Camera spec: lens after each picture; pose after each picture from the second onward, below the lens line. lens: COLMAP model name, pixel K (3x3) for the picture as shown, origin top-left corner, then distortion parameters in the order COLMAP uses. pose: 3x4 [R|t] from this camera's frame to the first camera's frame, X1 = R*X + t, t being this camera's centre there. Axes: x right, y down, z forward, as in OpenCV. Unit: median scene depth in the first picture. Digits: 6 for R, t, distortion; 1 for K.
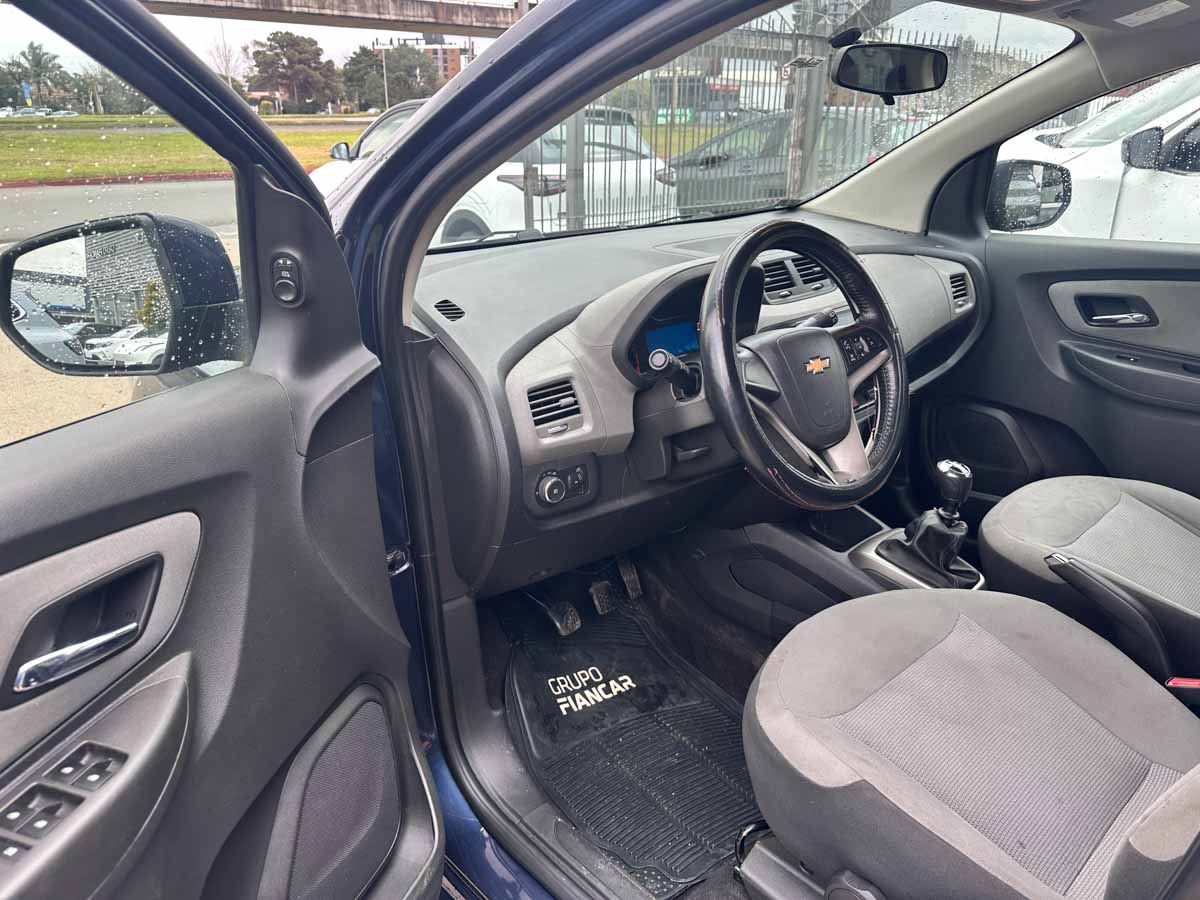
lens RADIAL K [[842.5, 0, 597.4], [0, 842.5, 446.5], [0, 0, 1]] dist [0.076292, -0.083580]
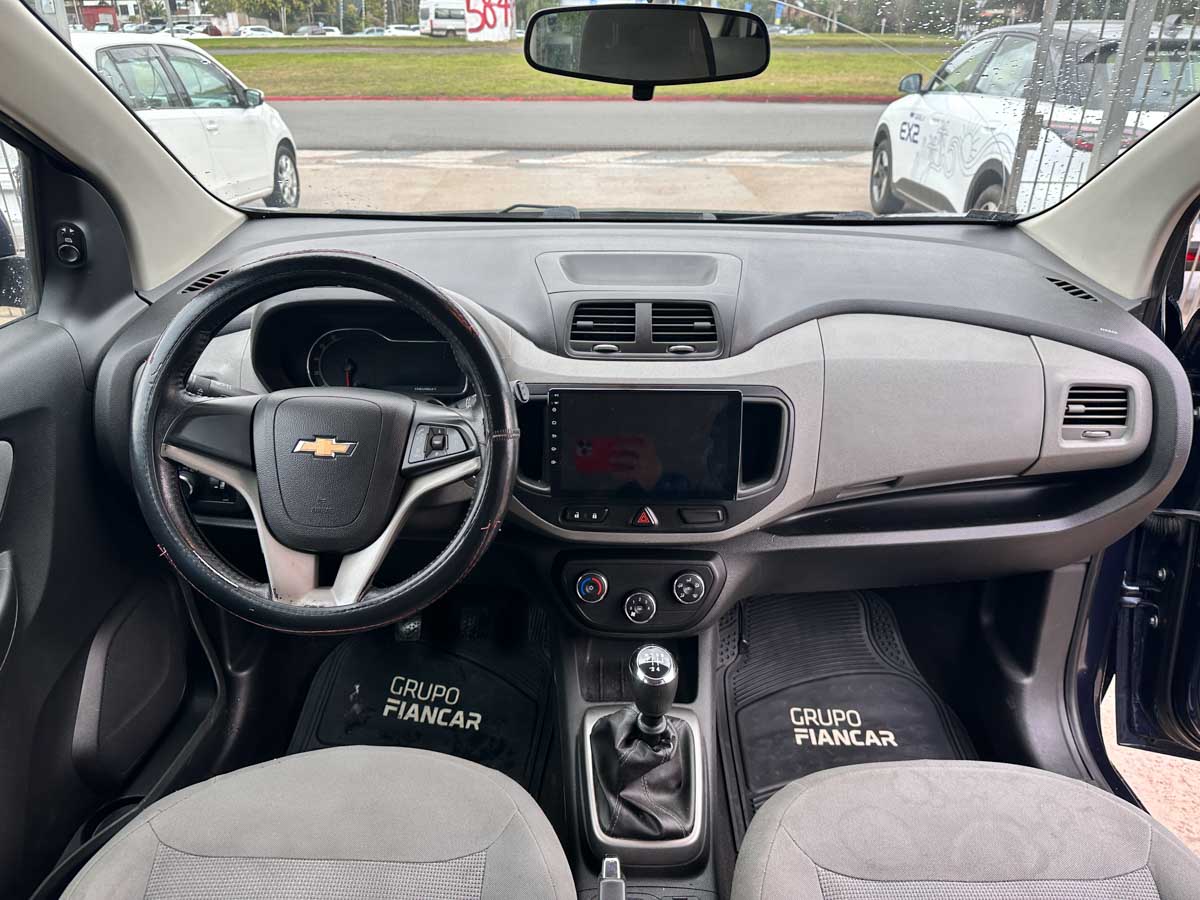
lens RADIAL K [[849.8, 0, 600.0], [0, 849.8, 450.0], [0, 0, 1]] dist [0.029989, -0.081044]
pose [[0.723582, 0.309949, -0.616734, 0.735397], [-0.255669, 0.950306, 0.177629, -0.236525], [0.641142, 0.029151, 0.766869, 0.458664]]
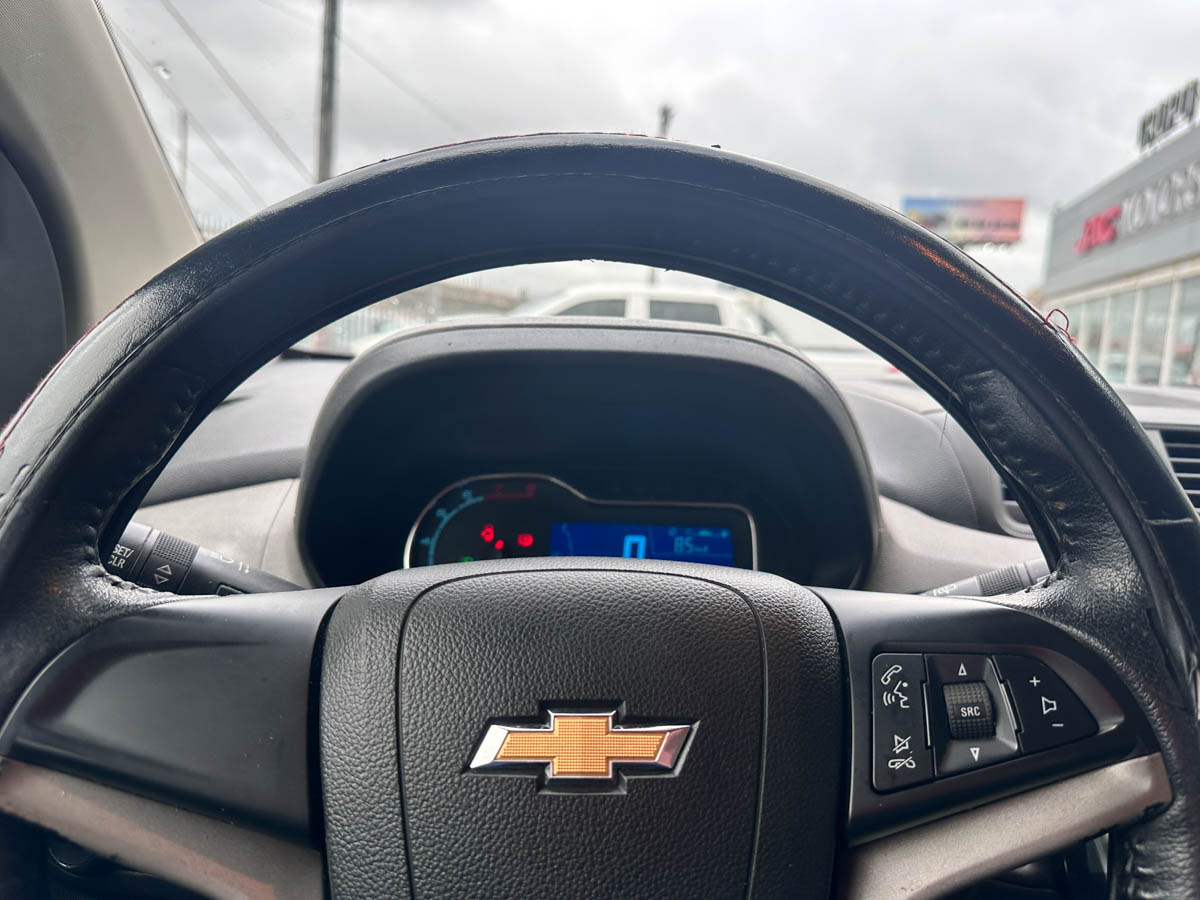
lens RADIAL K [[849.8, 0, 600.0], [0, 849.8, 450.0], [0, 0, 1]] dist [0.029989, -0.081044]
pose [[0.757461, 0.062625, -0.649870, 0.316969], [-0.218557, 0.962281, -0.162010, -0.106897], [0.615212, 0.264750, 0.742578, 0.664126]]
